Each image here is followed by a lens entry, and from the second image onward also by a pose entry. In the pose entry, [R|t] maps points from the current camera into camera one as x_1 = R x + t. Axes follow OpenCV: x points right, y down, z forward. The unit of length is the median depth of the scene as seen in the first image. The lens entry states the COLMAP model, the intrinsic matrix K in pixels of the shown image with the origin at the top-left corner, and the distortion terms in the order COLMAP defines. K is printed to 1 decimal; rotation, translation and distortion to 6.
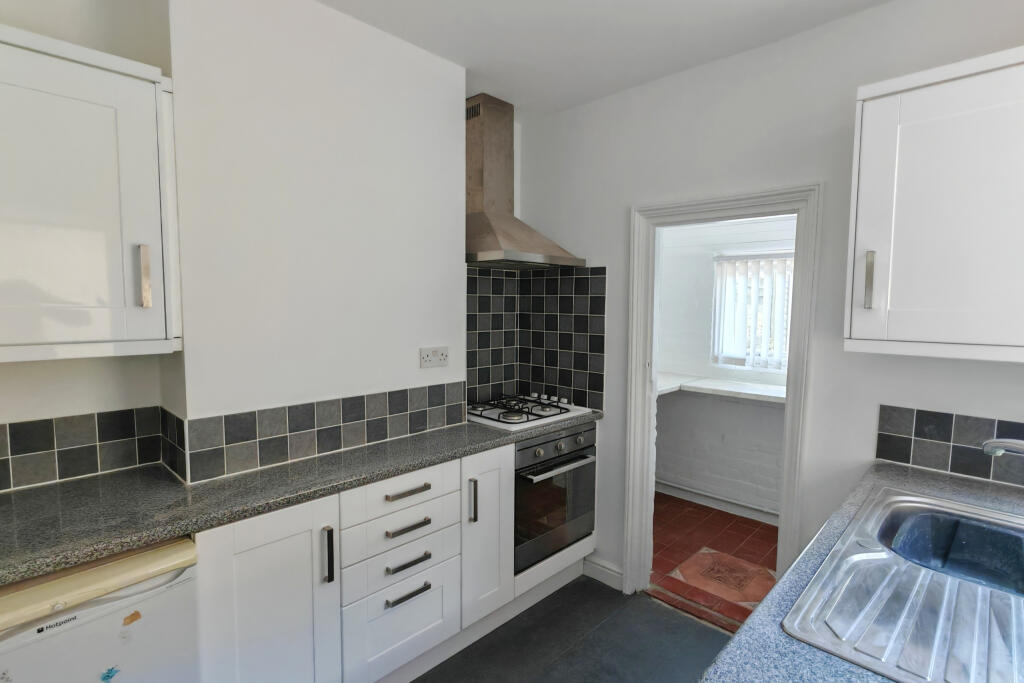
lens RADIAL K [[500.8, 0, 512.0], [0, 500.8, 341.5], [0, 0, 1]] dist [0.001665, 0.000162]
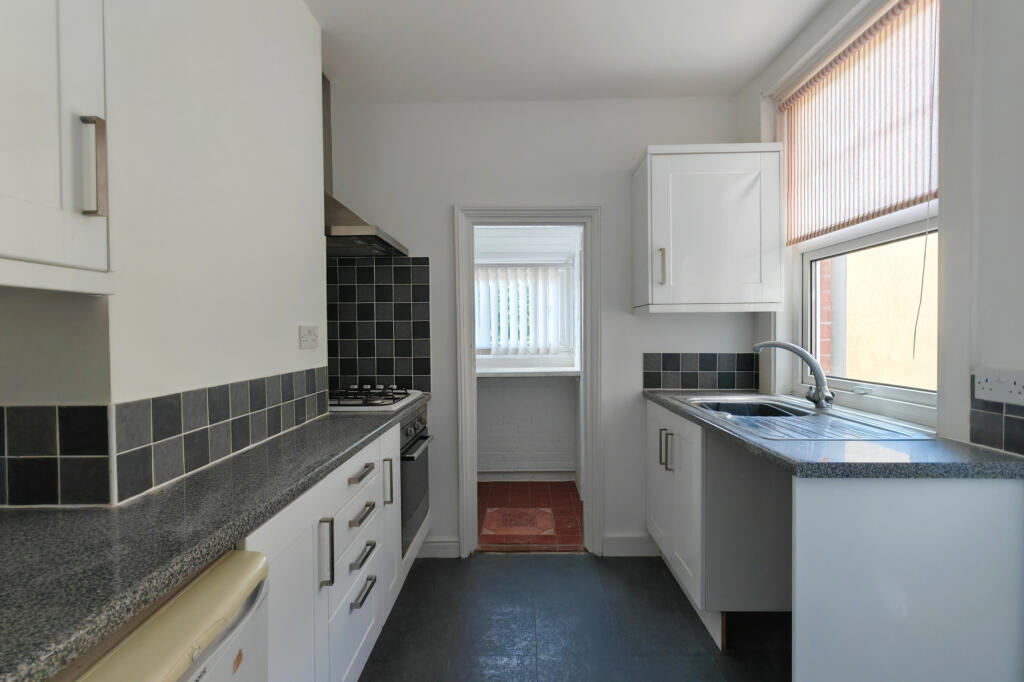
lens RADIAL K [[500.8, 0, 512.0], [0, 500.8, 341.0], [0, 0, 1]] dist [0.001665, 0.000162]
pose [[0.729117, -0.025863, 0.683900, -0.479292], [0.066832, 0.997200, -0.033538, 0.088681], [-0.681118, 0.070160, 0.728804, 0.119909]]
